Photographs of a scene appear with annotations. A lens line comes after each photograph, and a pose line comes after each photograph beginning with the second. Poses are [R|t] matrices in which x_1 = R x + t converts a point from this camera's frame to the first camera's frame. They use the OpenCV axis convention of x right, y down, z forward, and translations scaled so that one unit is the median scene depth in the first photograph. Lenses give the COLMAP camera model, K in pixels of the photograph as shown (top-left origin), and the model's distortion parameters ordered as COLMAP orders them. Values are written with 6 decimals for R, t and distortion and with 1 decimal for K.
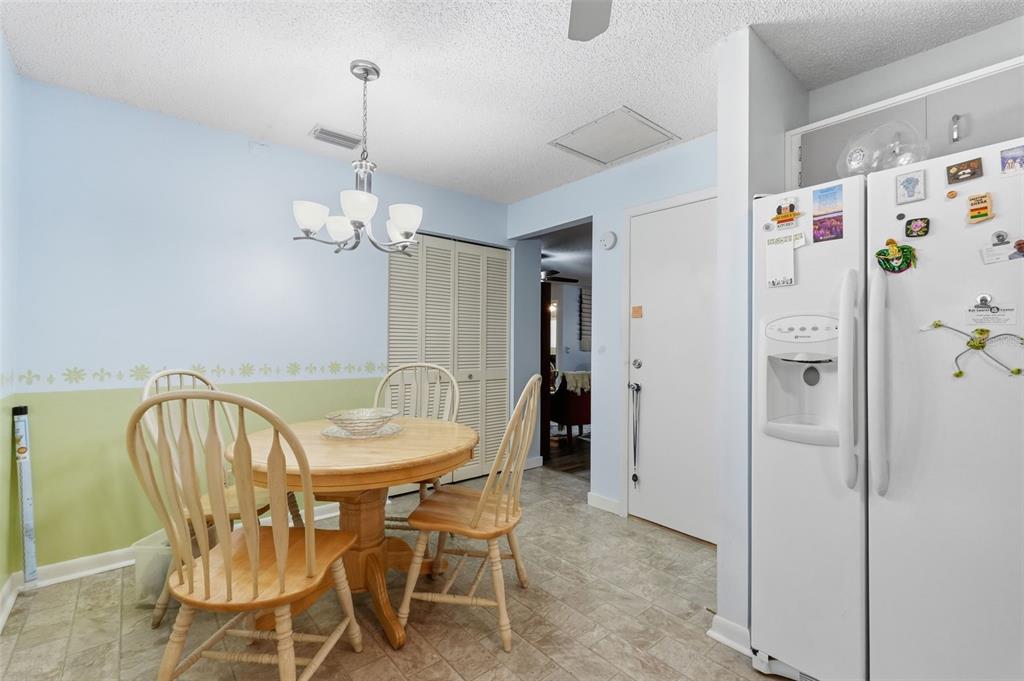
lens RADIAL K [[452.4, 0, 516.7], [0, 452.4, 342.3], [0, 0, 1]] dist [0.001970, -0.000072]
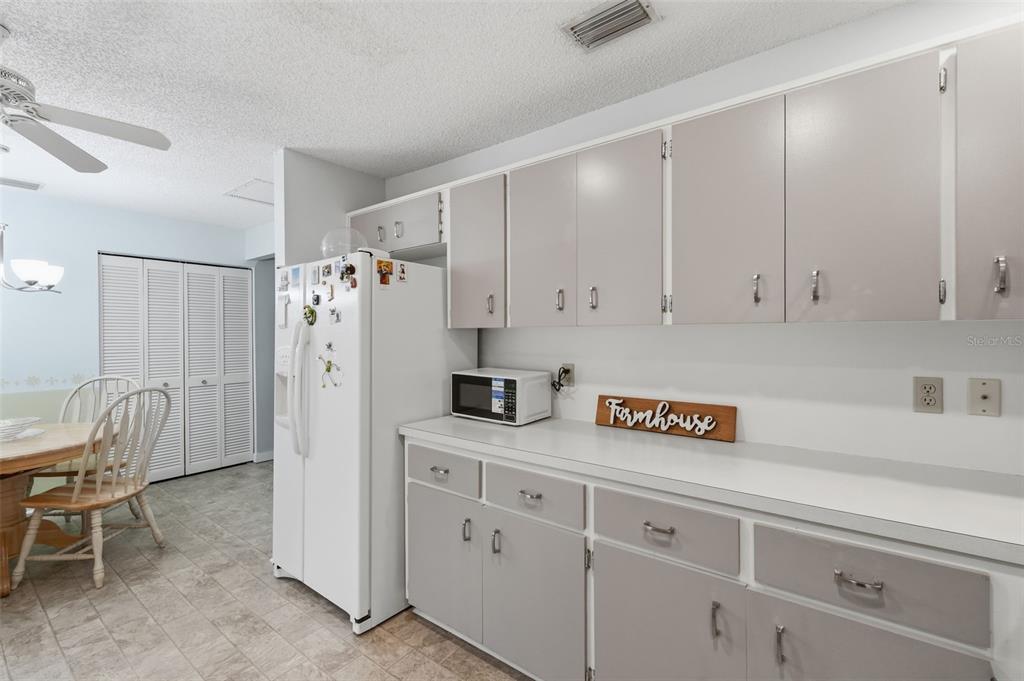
lens RADIAL K [[452.4, 0, 516.7], [0, 452.4, 342.3], [0, 0, 1]] dist [0.001970, -0.000072]
pose [[0.978043, -0.015689, 0.207813, 0.843955], [0.011243, 0.999682, 0.022561, -0.081446], [-0.208101, -0.019729, 0.977908, -0.545107]]
